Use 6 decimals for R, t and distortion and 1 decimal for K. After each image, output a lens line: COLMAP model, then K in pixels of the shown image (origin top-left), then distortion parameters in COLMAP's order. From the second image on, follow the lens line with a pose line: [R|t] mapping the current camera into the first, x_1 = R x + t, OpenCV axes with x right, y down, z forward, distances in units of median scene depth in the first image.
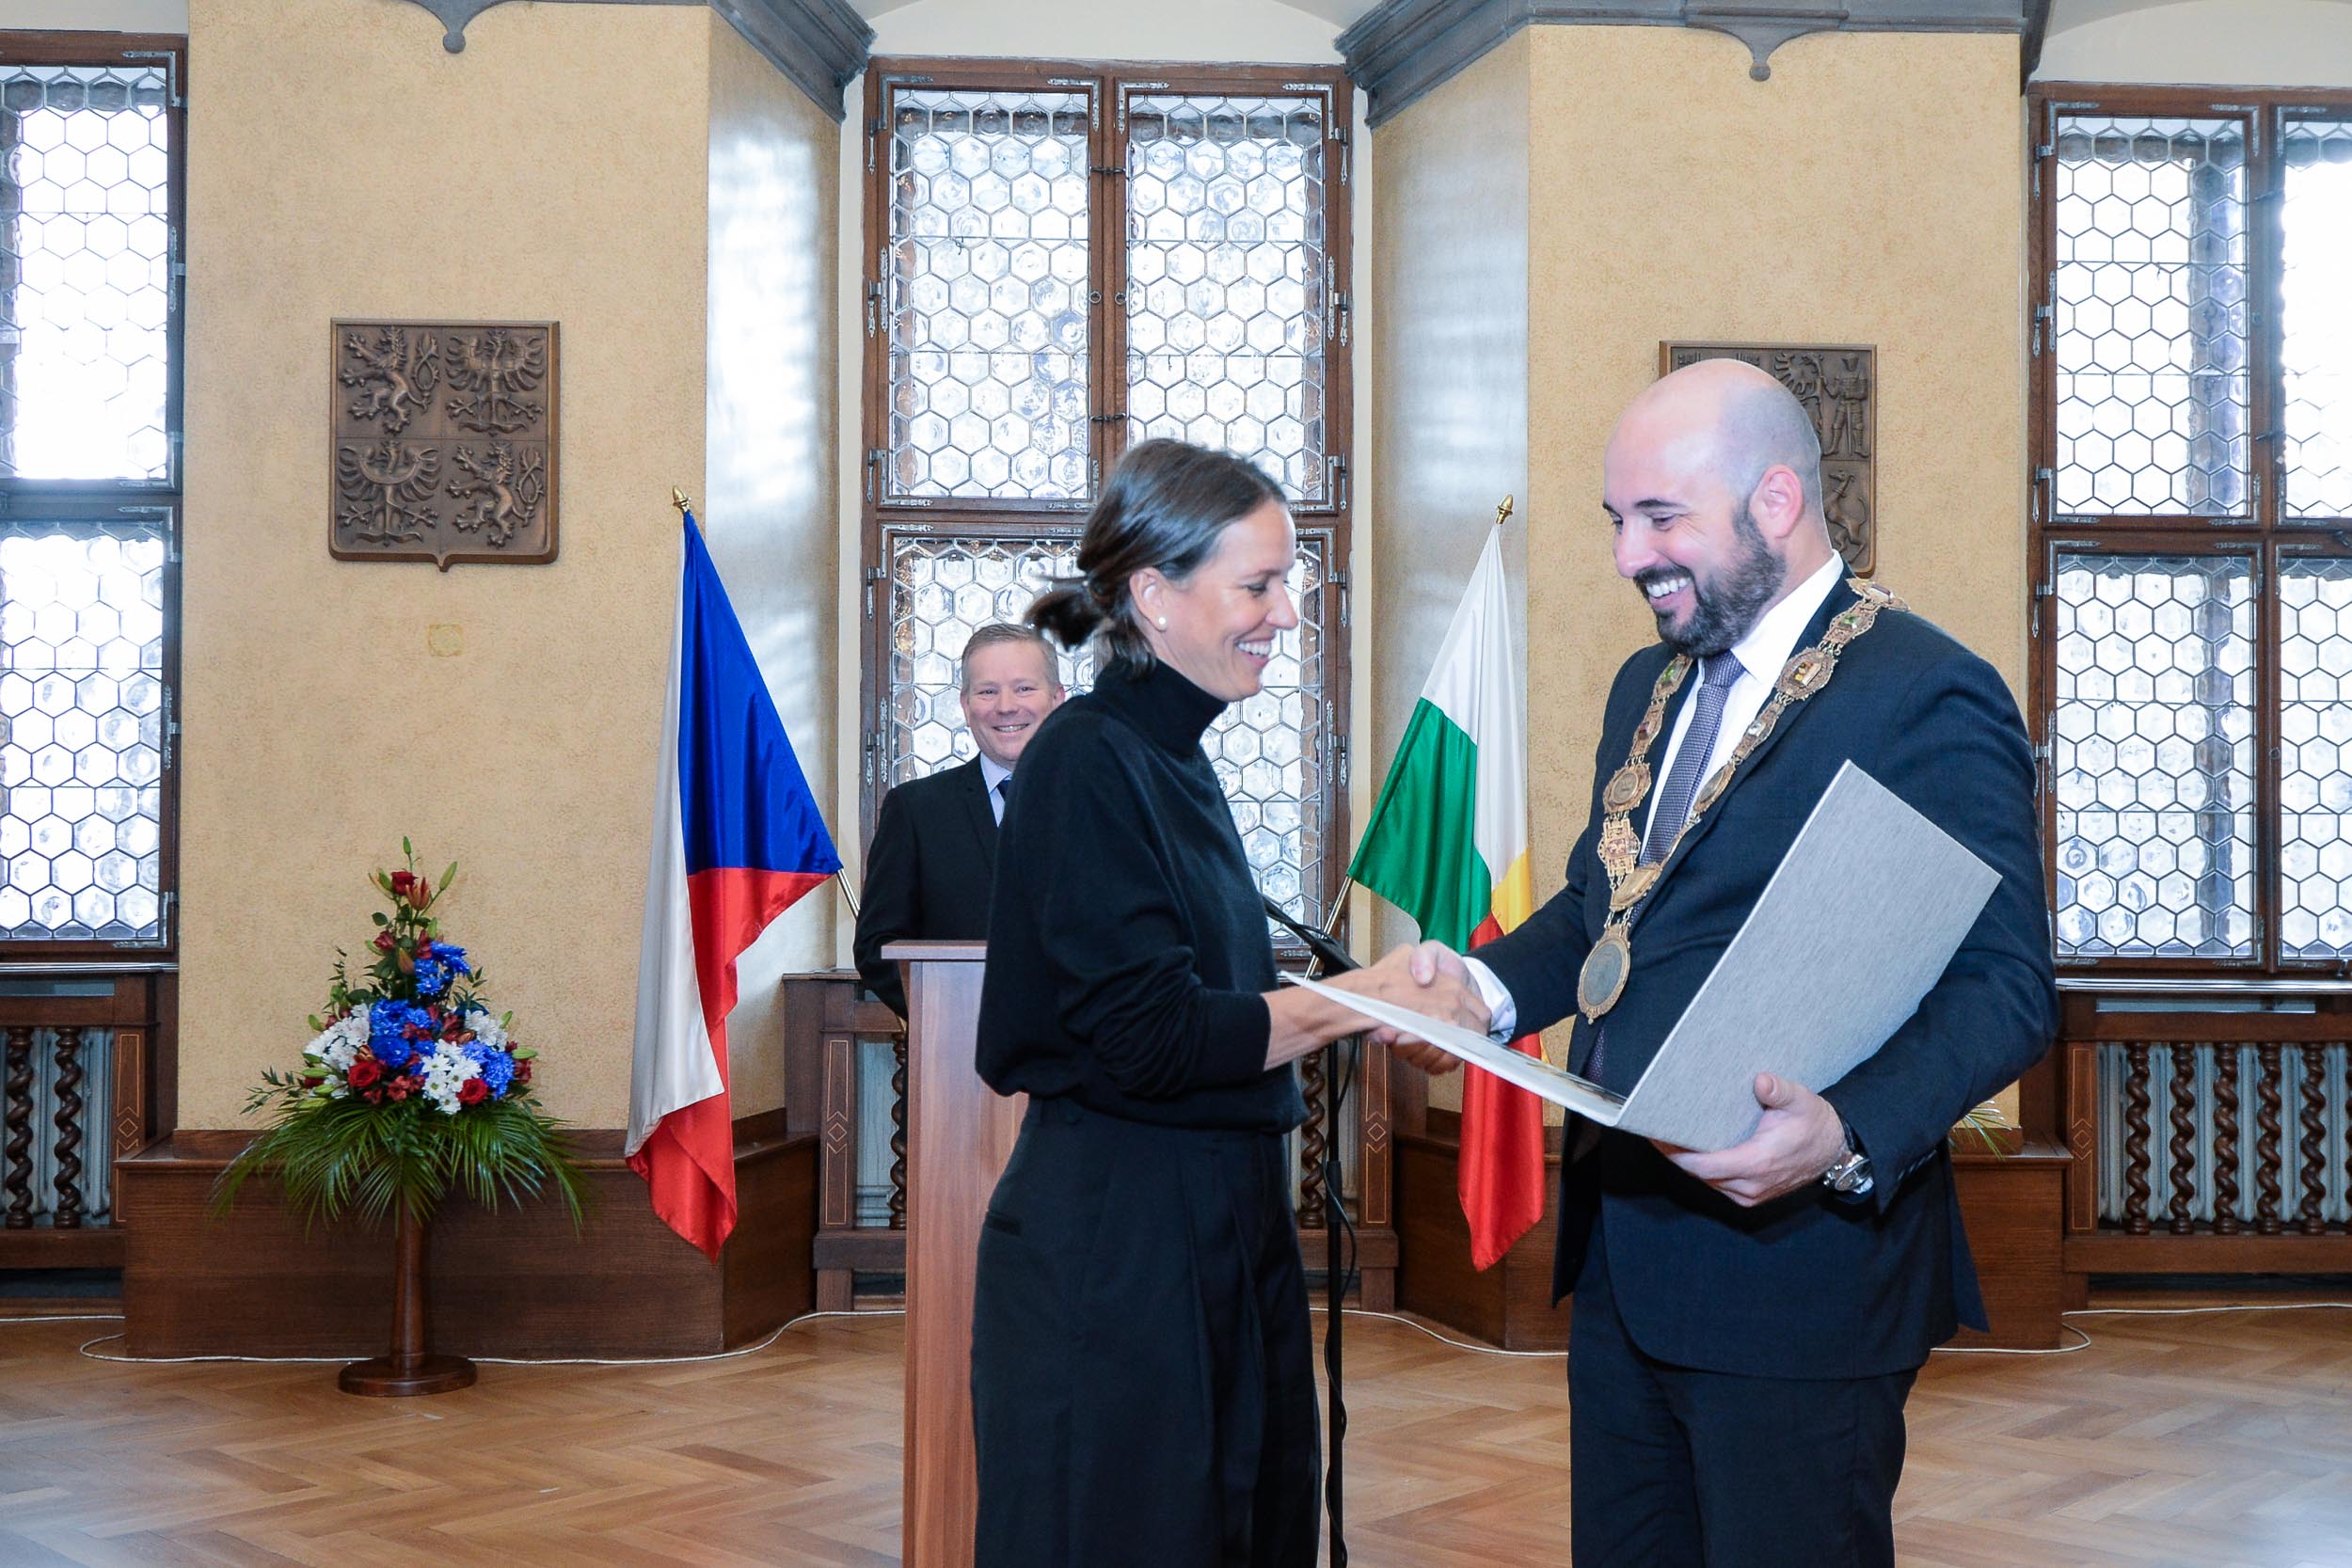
lens RADIAL K [[2533.9, 0, 1256.8], [0, 2533.9, 838.2], [0, 0, 1]] dist [0.021821, -0.058197]
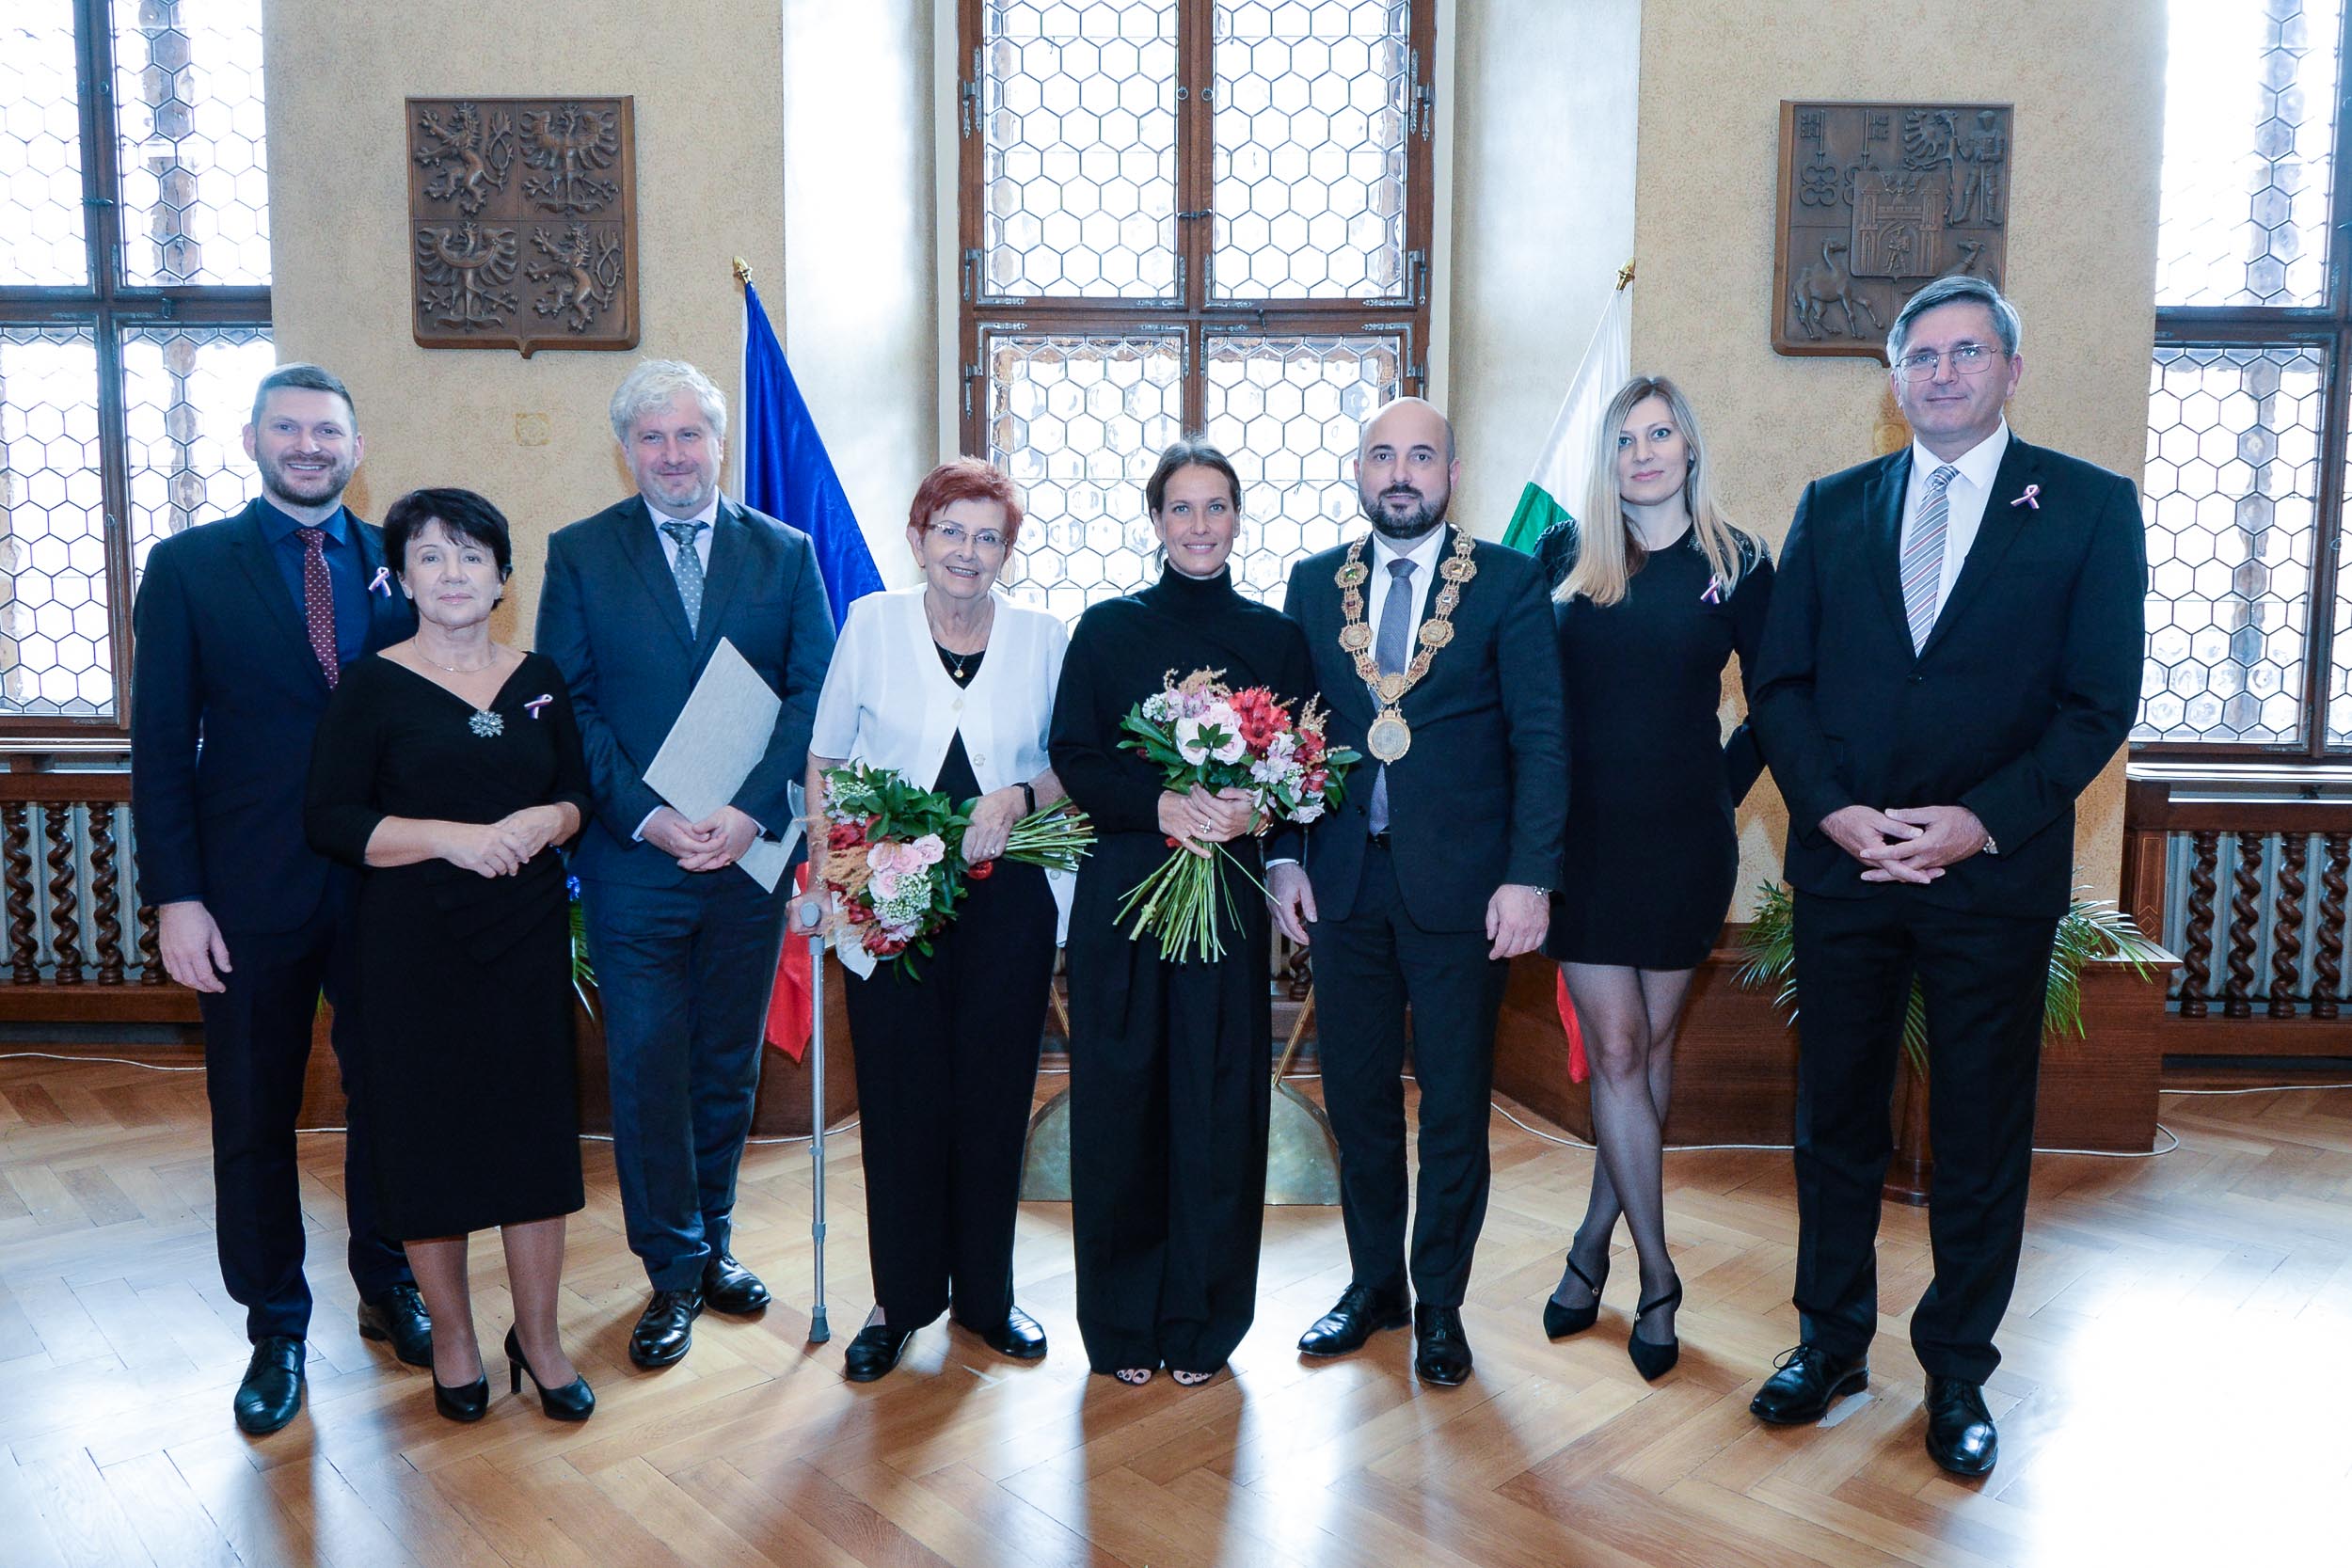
lens RADIAL K [[1650.9, 0, 1176.0], [0, 1650.9, 784.0], [0, 0, 1]] dist [0.003547, -0.020345]
pose [[0.997733, 0.008880, -0.066708, -0.022032], [-0.001542, 0.994013, 0.109255, -0.010321], [0.067279, -0.108904, 0.991773, 0.349708]]
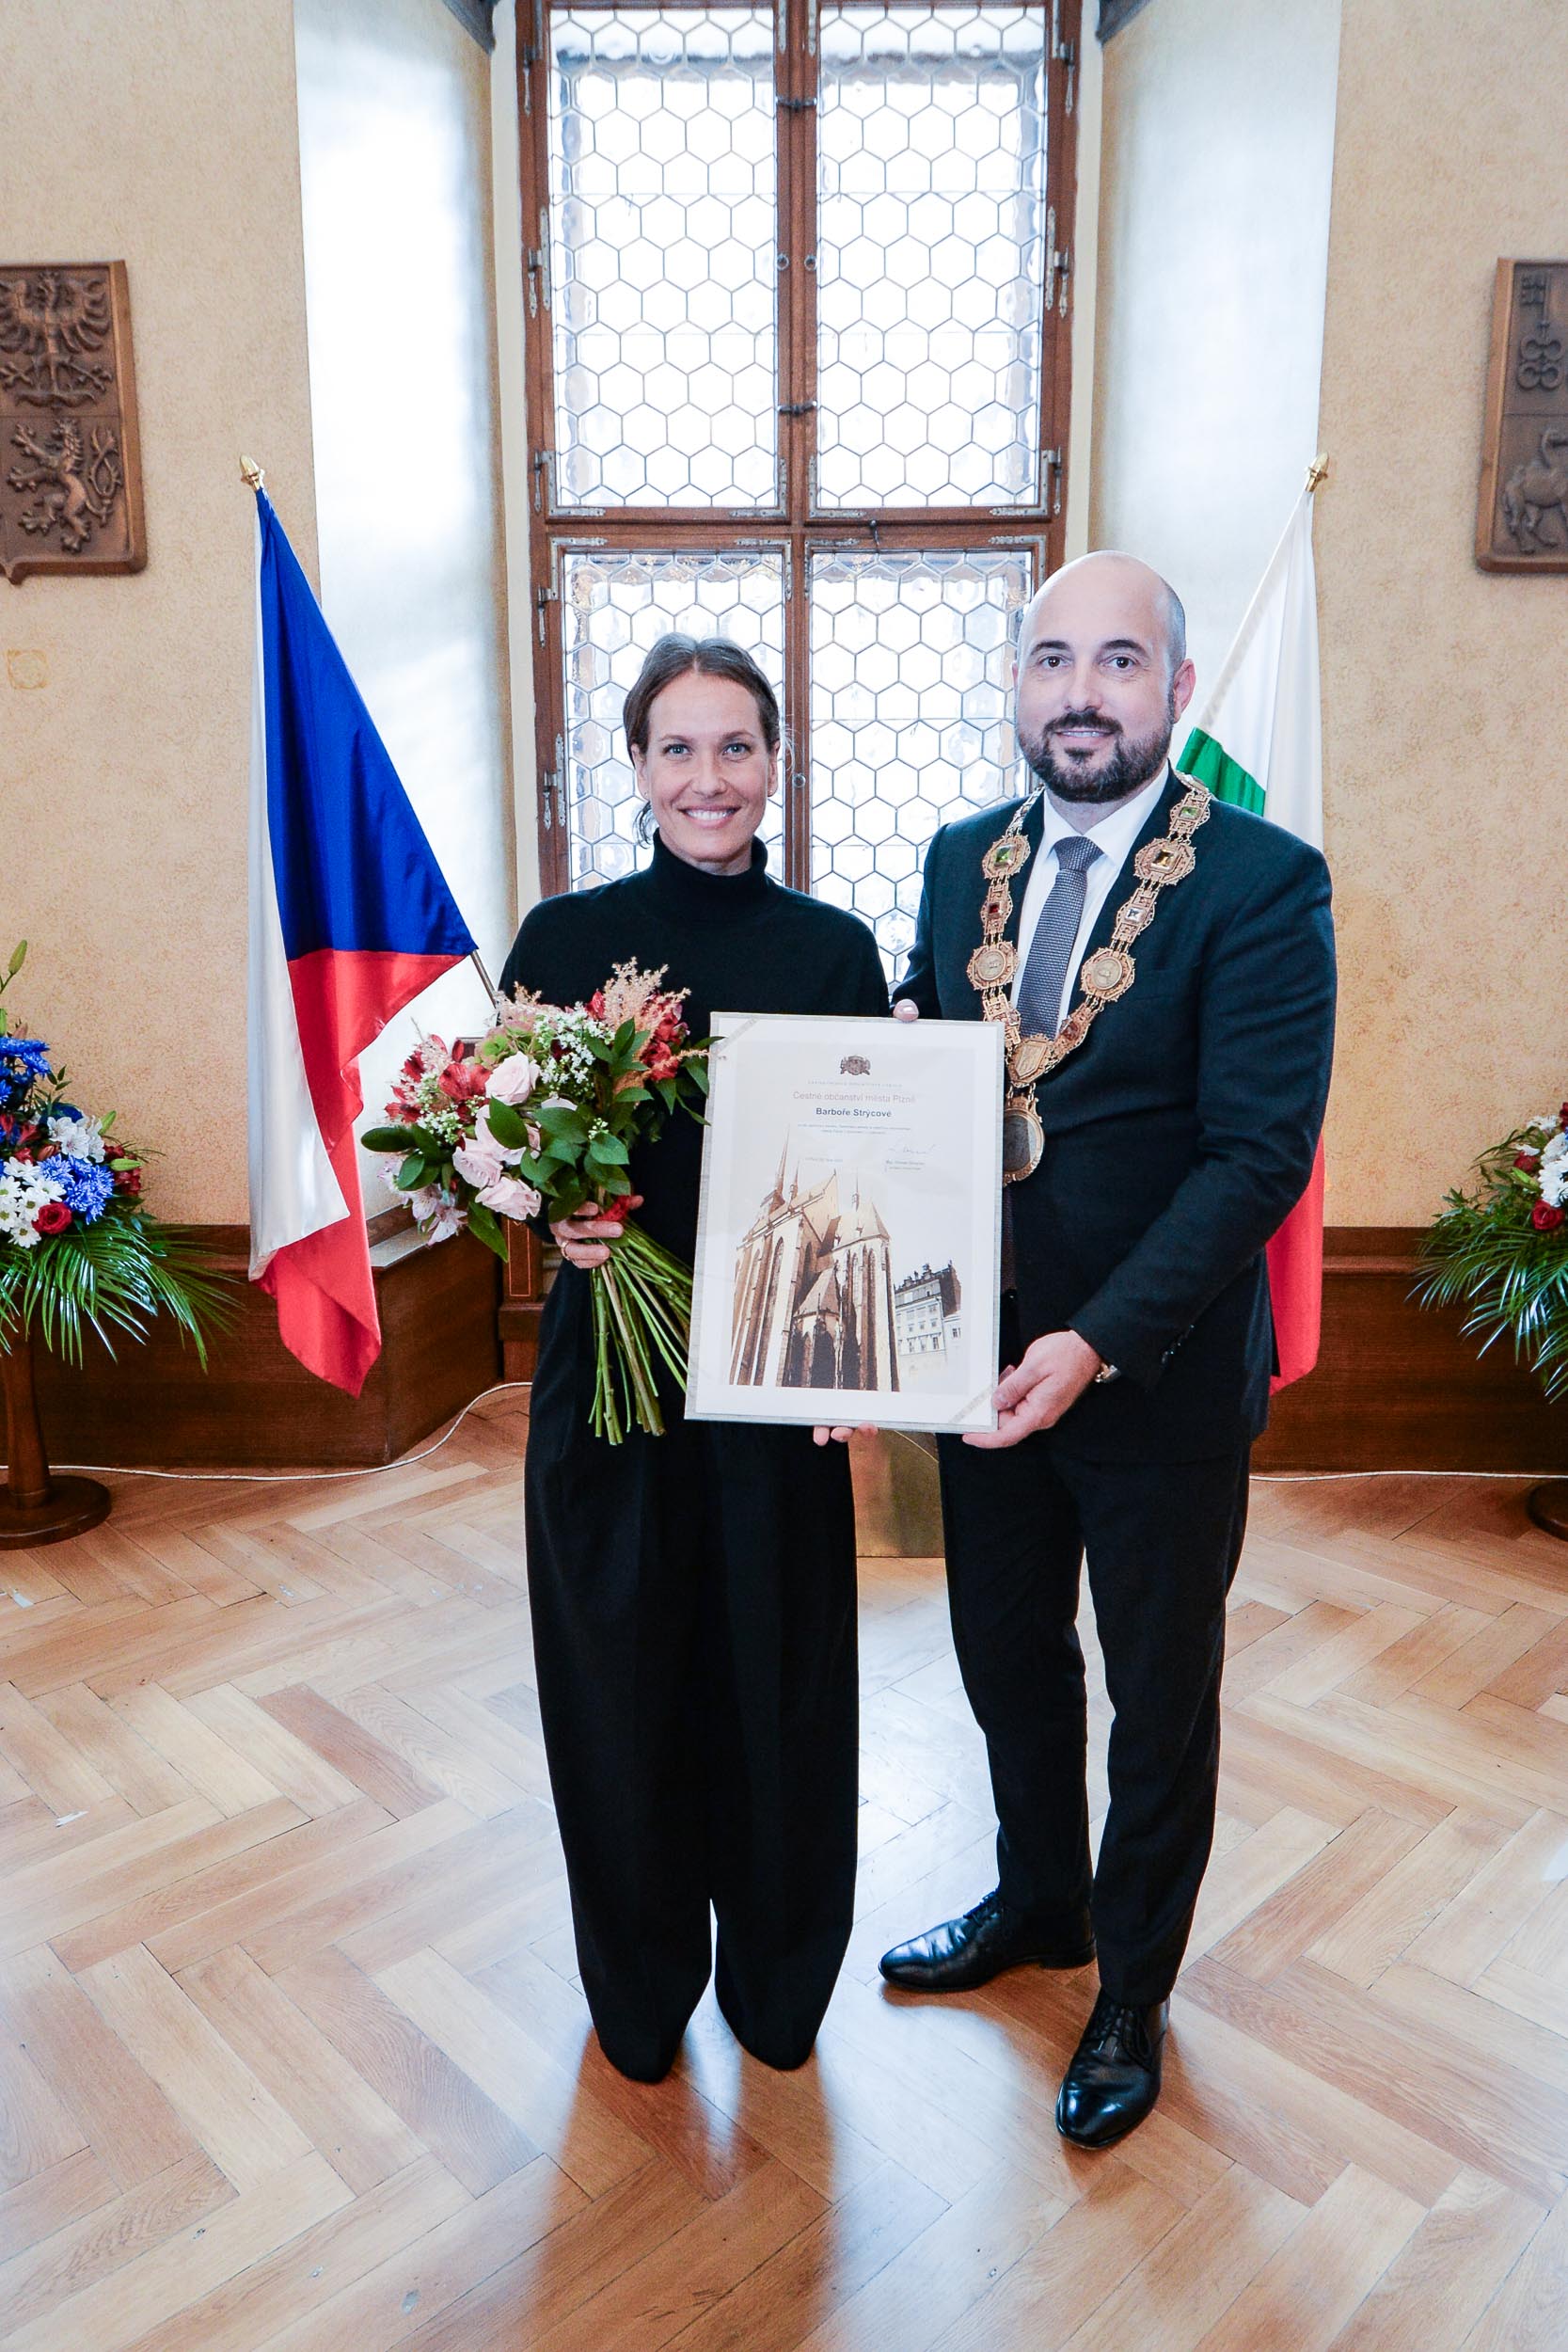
lens RADIAL K [[1592.1, 0, 784.0], [0, 1592.1, 1176.0], [0, 0, 1]] dist [-0.002400, -0.017478]
pose [[0.997915, 0.009412, -0.063853, -0.028117], [0.004503, 0.976748, 0.214345, -0.024121], [0.064386, -0.214186, 0.974669, 0.446506]]
